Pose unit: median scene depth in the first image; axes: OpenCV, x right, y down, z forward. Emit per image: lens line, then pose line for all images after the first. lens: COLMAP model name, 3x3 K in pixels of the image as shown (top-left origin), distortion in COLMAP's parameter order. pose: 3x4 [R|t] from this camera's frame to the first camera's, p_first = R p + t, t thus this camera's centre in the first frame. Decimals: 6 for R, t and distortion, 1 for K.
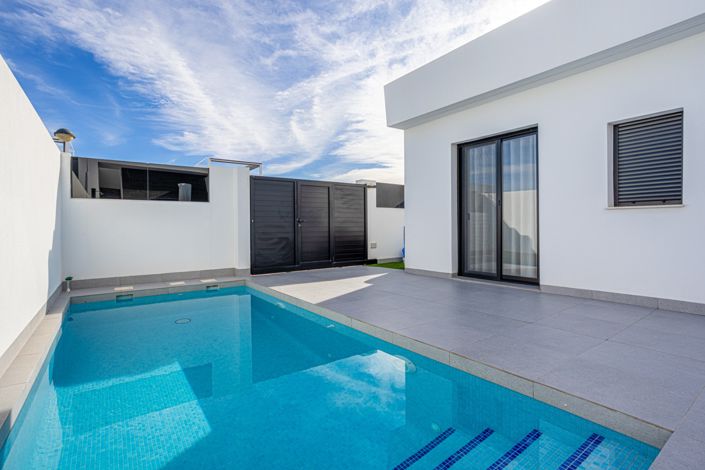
lens RADIAL K [[356.5, 0, 353.2], [0, 356.5, 226.3], [0, 0, 1]] dist [0.000346, 0.000231]
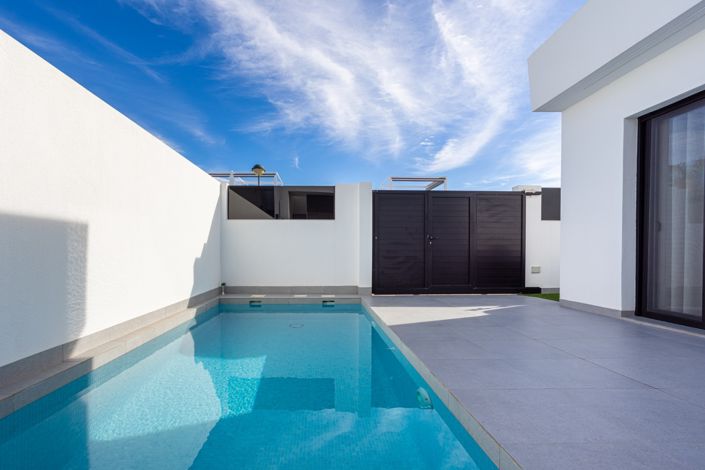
lens RADIAL K [[395.0, 0, 336.6], [0, 395.0, 259.8], [0, 0, 1]] dist [0.014496, 0.000179]
pose [[0.835296, 0.021413, -0.549383, 0.213284], [-0.009250, 0.999647, 0.024899, 0.018273], [0.549722, -0.015717, 0.835200, 0.059100]]
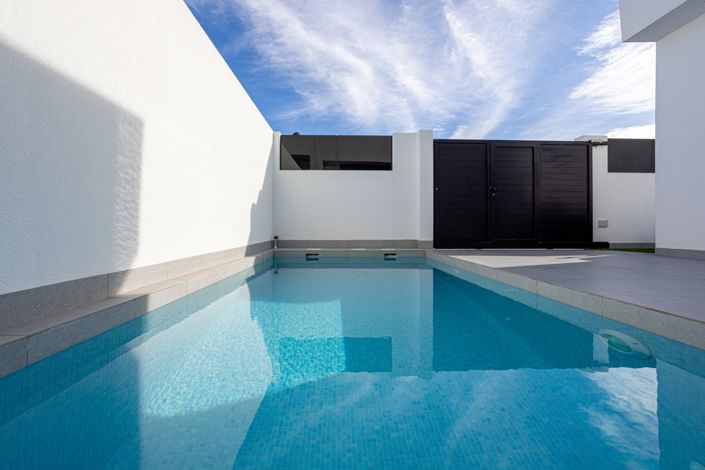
lens RADIAL K [[356.5, 0, 353.2], [0, 356.5, 226.3], [0, 0, 1]] dist [0.000346, 0.000231]
pose [[0.835389, 0.006325, -0.549623, 0.039914], [-0.010969, 0.999926, -0.005166, 0.087031], [0.549550, 0.010345, 0.835397, 0.127983]]
